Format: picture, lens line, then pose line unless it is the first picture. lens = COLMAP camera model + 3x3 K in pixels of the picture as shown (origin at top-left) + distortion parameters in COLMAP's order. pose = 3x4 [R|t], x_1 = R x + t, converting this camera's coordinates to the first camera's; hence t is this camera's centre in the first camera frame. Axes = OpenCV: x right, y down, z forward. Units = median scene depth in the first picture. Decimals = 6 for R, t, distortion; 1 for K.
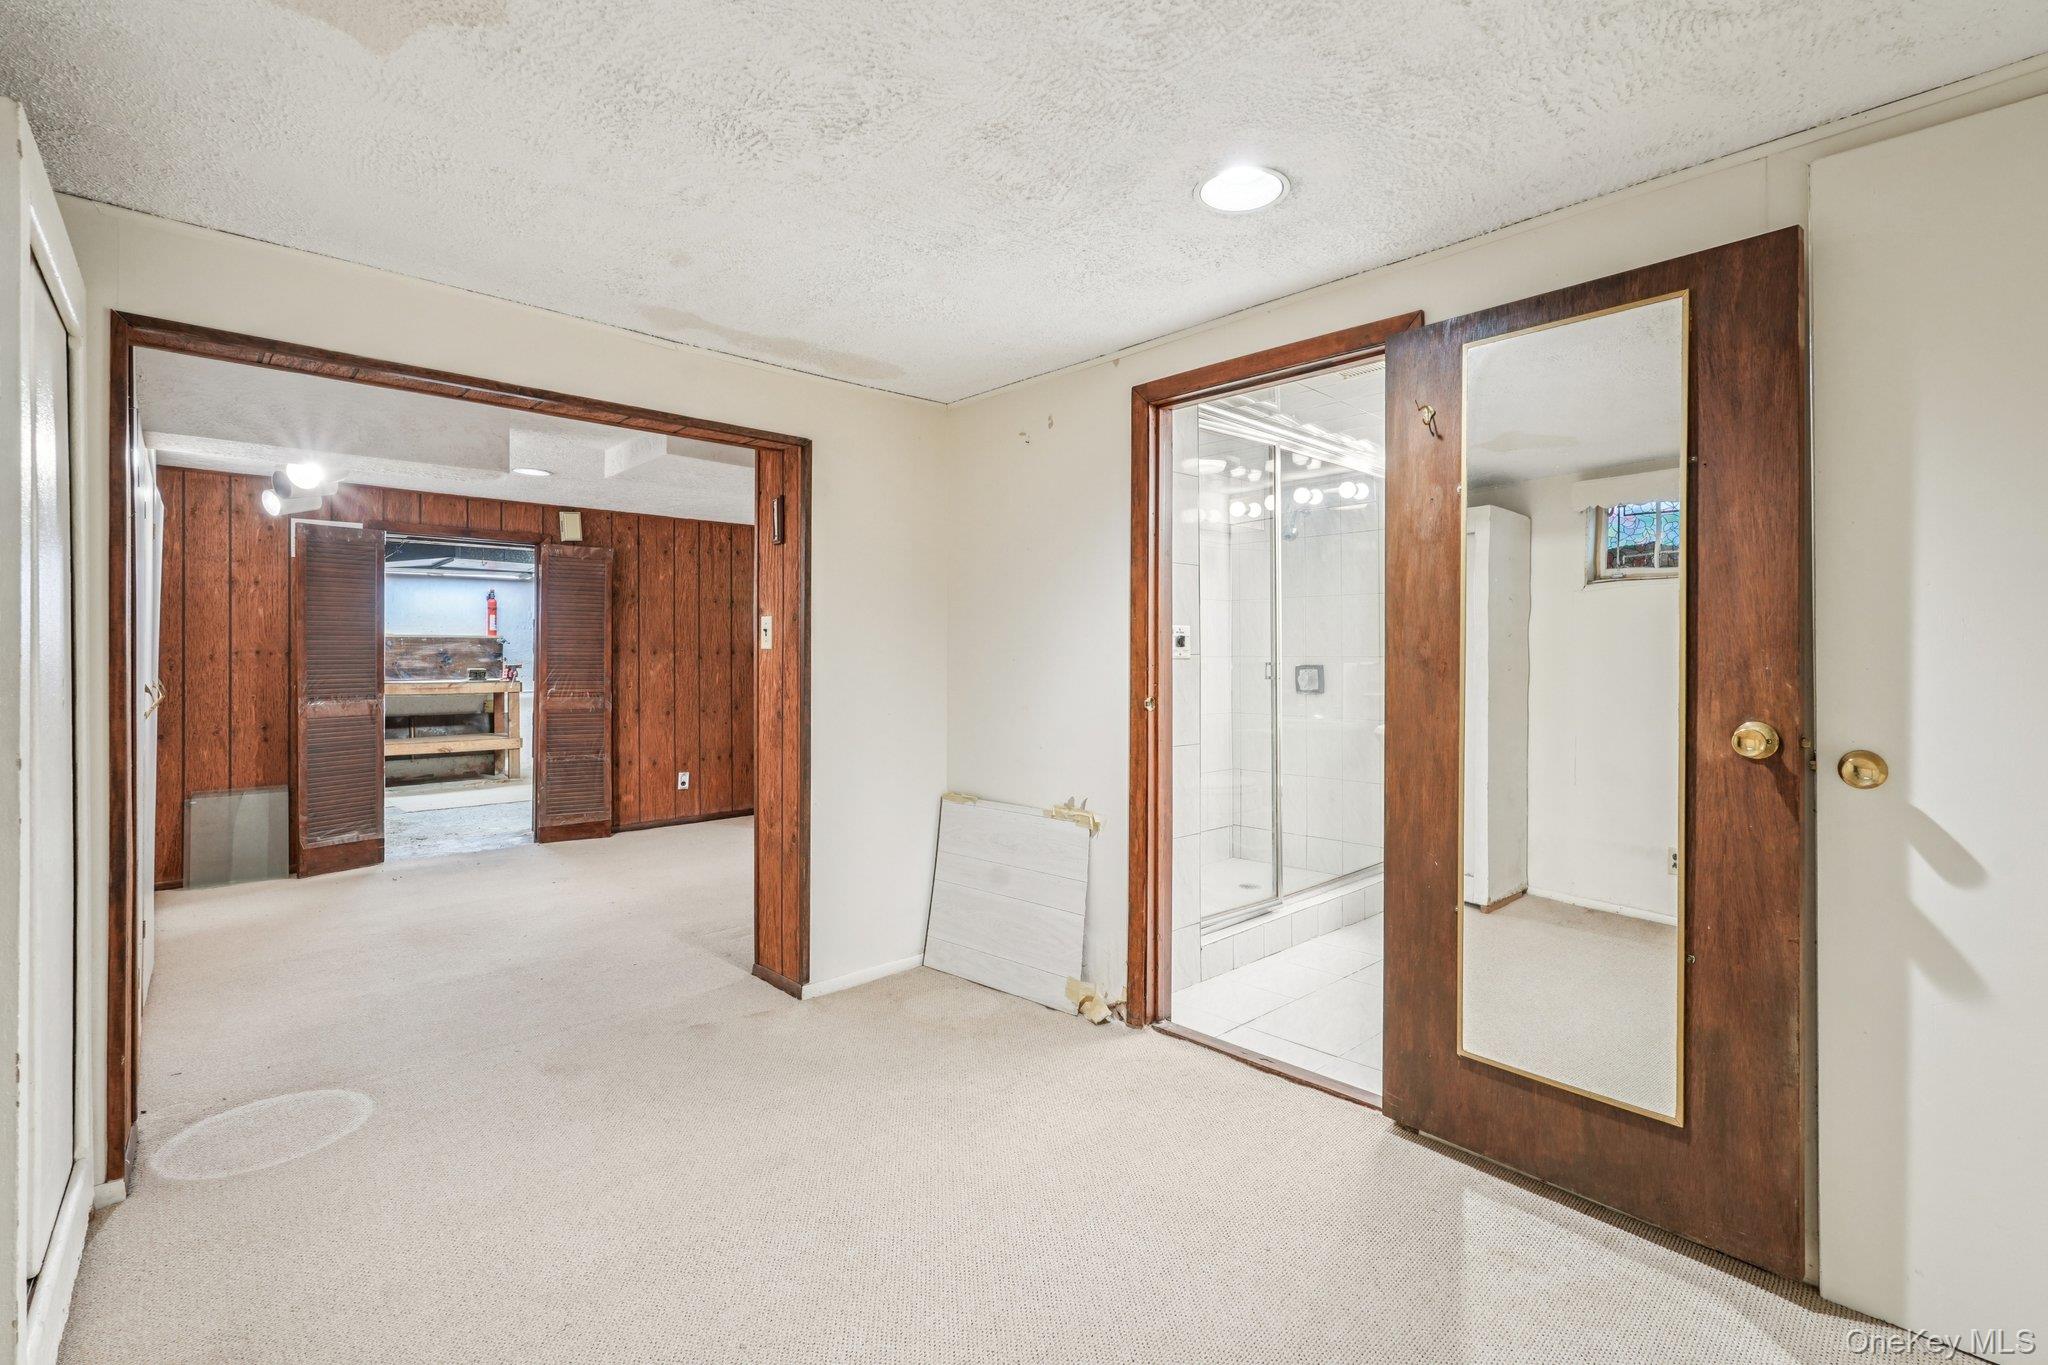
lens RADIAL K [[910.2, 0, 1018.2], [0, 910.2, 651.5], [0, 0, 1]] dist [-0.008232, 0.003829]
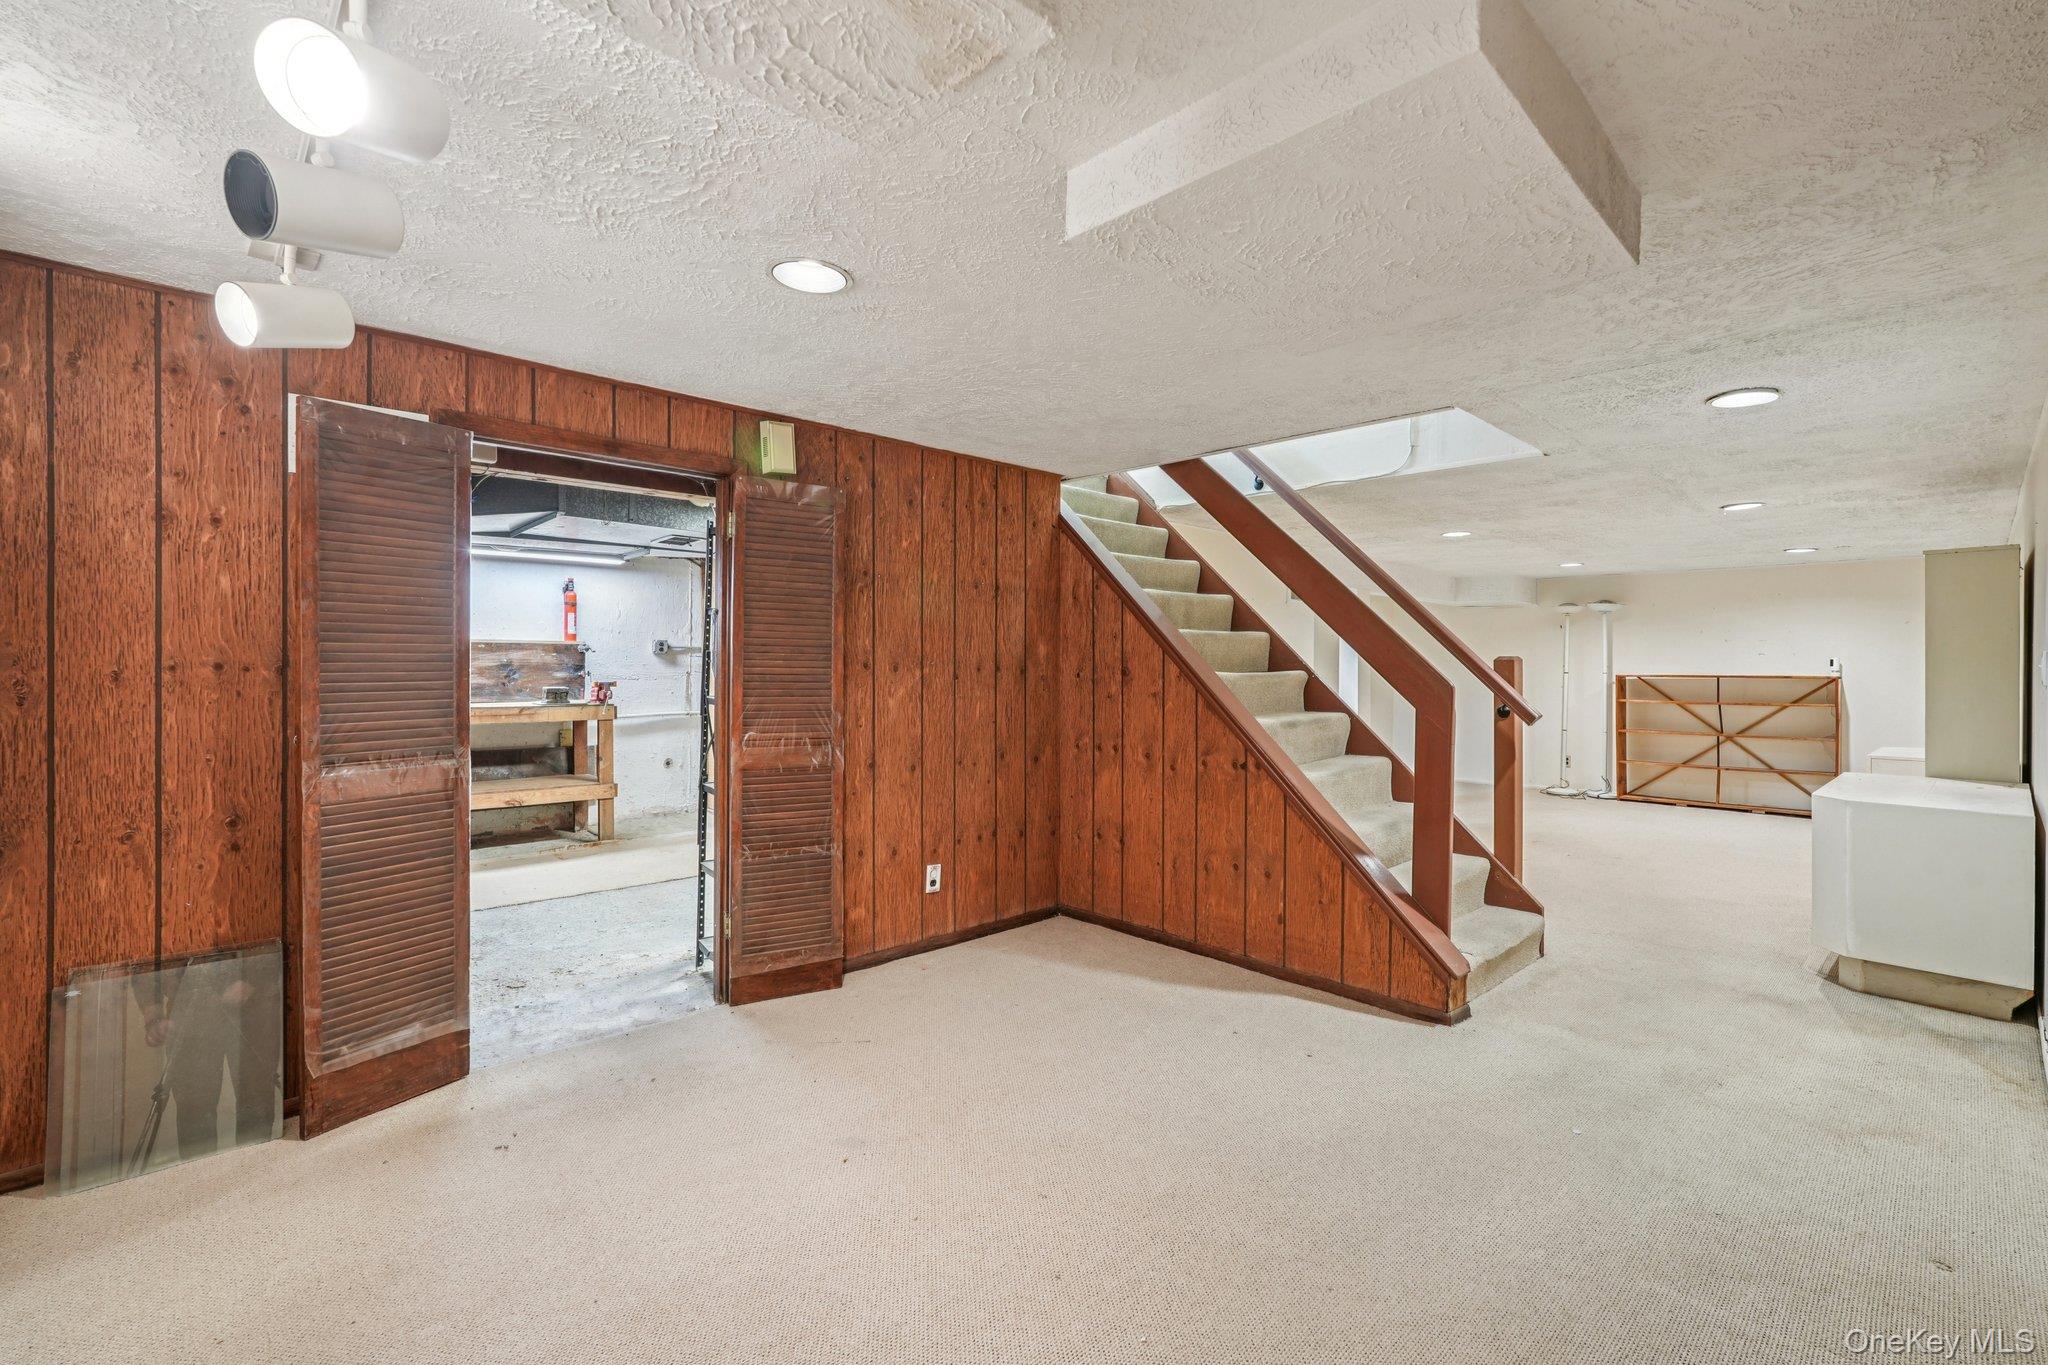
lens RADIAL K [[910.2, 0, 1019.8], [0, 910.2, 671.5], [0, 0, 1]] dist [-0.008232, 0.003829]
pose [[0.999958, 0.006818, -0.006076, -0.319651], [-0.006763, 0.999937, 0.008905, -0.002769], [0.006137, -0.008863, 0.999942, 0.406122]]
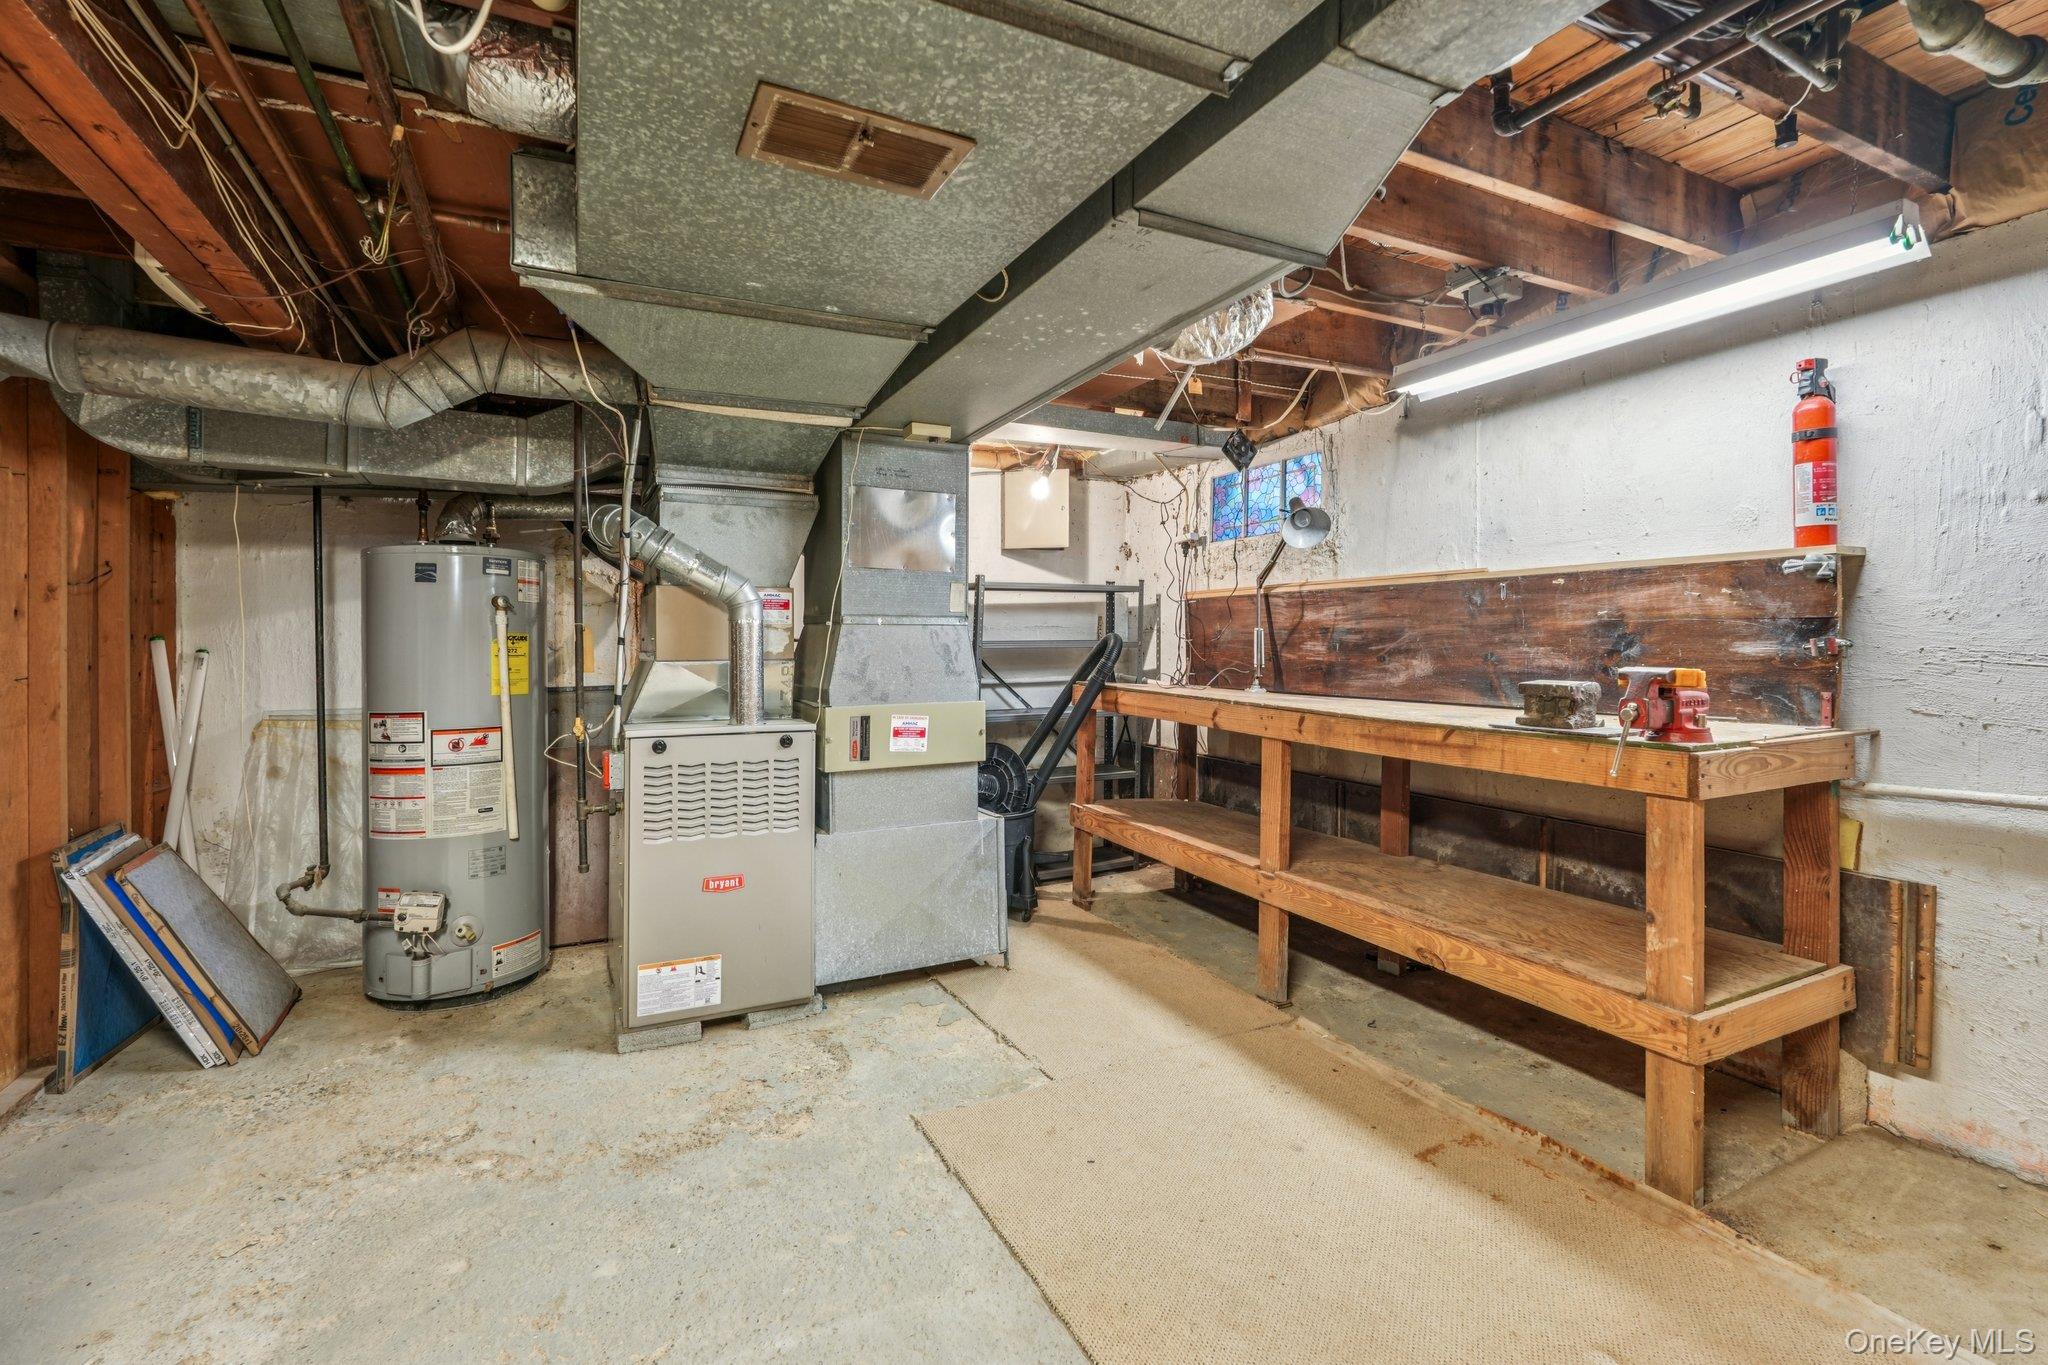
lens RADIAL K [[910.2, 0, 1020.9], [0, 910.2, 651.7], [0, 0, 1]] dist [-0.008232, 0.003829]
pose [[-0.279643, 0.003364, -0.960098, -0.428423], [0.009370, 0.999956, 0.000775, 0.012905], [0.960058, -0.008779, -0.279662, 1.293974]]
